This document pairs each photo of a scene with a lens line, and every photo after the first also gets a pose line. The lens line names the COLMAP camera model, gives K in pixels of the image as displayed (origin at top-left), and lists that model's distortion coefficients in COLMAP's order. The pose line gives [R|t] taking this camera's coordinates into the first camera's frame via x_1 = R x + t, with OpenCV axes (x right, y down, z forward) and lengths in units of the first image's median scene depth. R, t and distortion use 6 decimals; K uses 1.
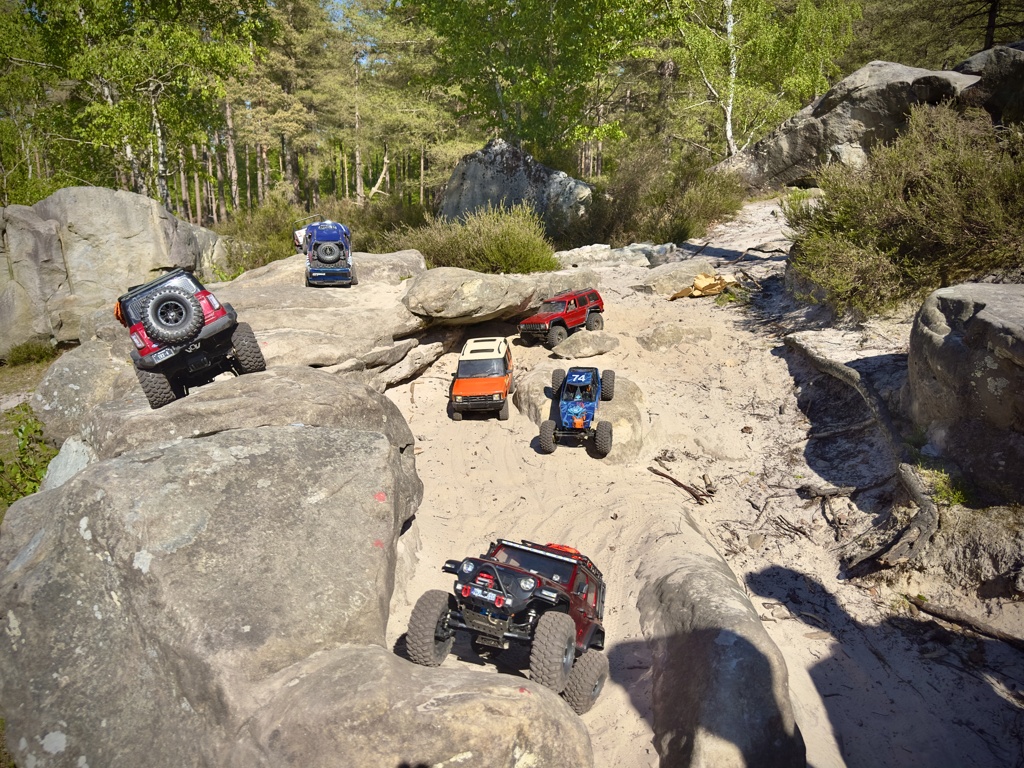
lens RADIAL K [[718.3, 0, 518.4], [0, 718.3, 381.9], [0, 0, 1]] dist [0.092634, -0.151060]
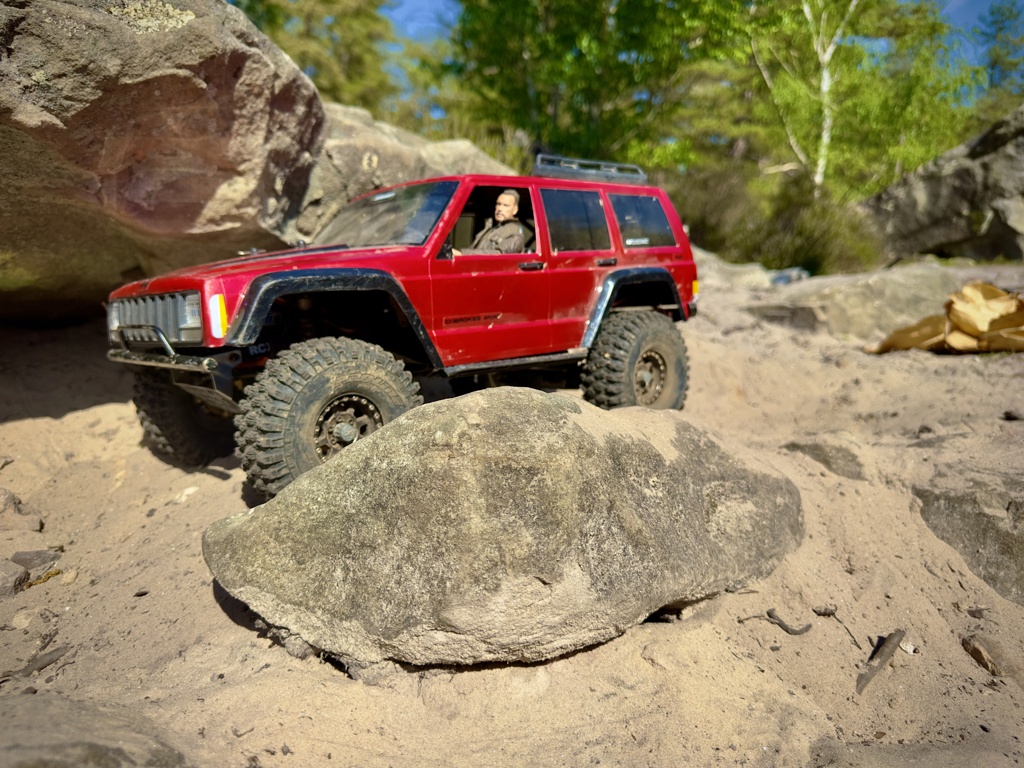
lens RADIAL K [[751.6, 0, 512.0], [0, 751.6, 384.0], [0, 0, 1]] dist [-0.017728, -0.006431]
pose [[0.992392, 0.109573, -0.056138, 0.059389], [-0.115156, 0.987414, -0.108408, -0.038165], [0.043553, 0.114048, 0.992520, 0.563807]]
